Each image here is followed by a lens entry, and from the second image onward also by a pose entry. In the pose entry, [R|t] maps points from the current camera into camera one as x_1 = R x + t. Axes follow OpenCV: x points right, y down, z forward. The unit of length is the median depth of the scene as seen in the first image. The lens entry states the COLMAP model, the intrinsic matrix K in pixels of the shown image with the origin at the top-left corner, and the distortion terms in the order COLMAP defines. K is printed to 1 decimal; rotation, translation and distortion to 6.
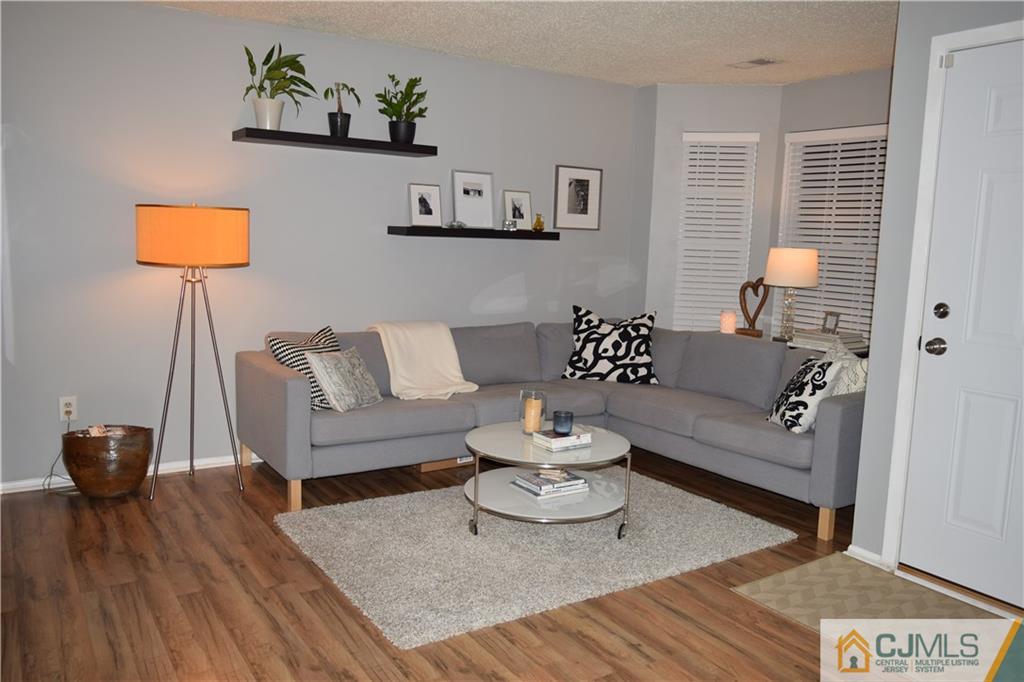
lens RADIAL K [[787.7, 0, 512.9], [0, 787.7, 339.8], [0, 0, 1]] dist [-0.028033, 0.011439]
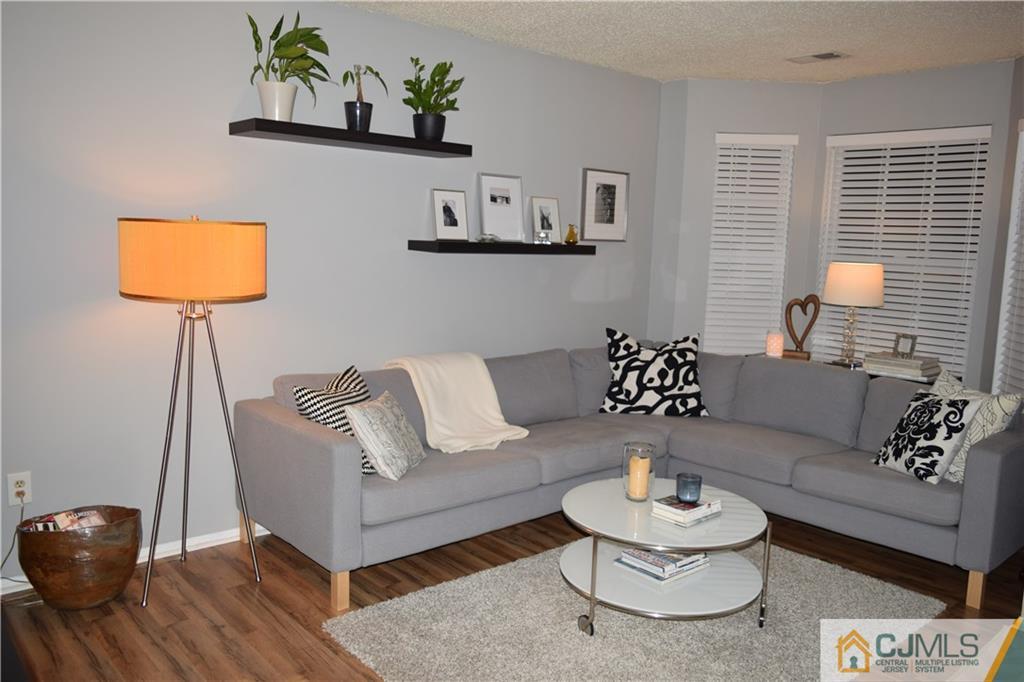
lens RADIAL K [[787.7, 0, 513.8], [0, 787.7, 340.5], [0, 0, 1]] dist [-0.028033, 0.011439]
pose [[0.990696, -0.019204, 0.134734, -0.184754], [0.018741, 0.999813, 0.004709, -0.045619], [-0.134799, -0.002140, 0.990871, 0.181356]]
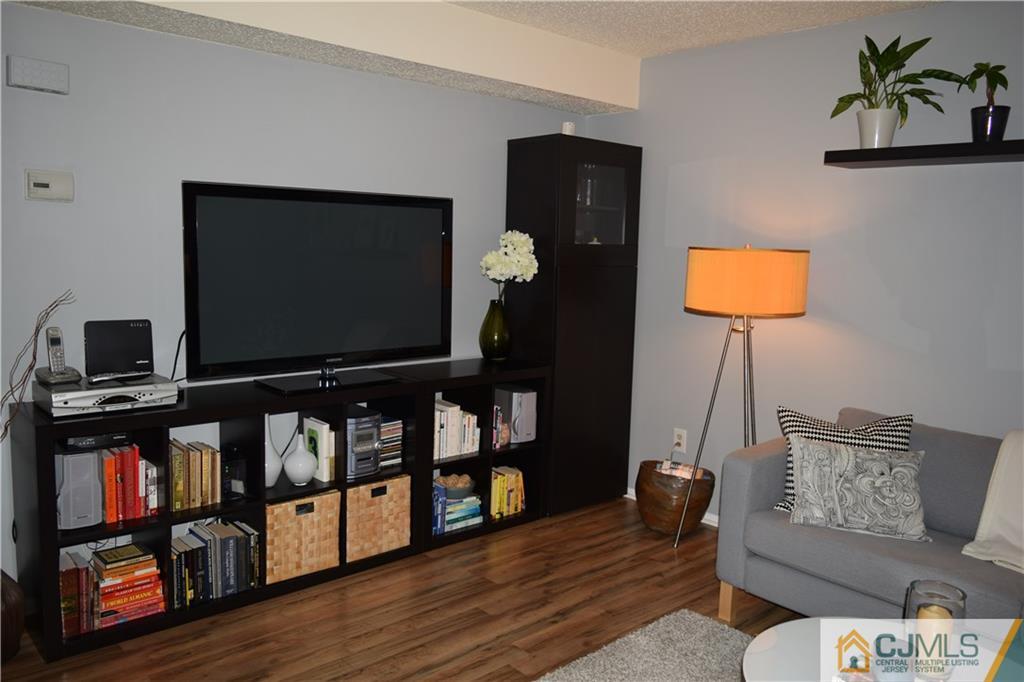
lens RADIAL K [[787.7, 0, 512.5], [0, 787.7, 336.2], [0, 0, 1]] dist [-0.028033, 0.011439]
pose [[0.158046, 0.084954, -0.983770, 0.404314], [-0.159842, 0.985353, 0.059411, -0.073412], [0.974409, 0.147858, 0.169310, 0.541896]]
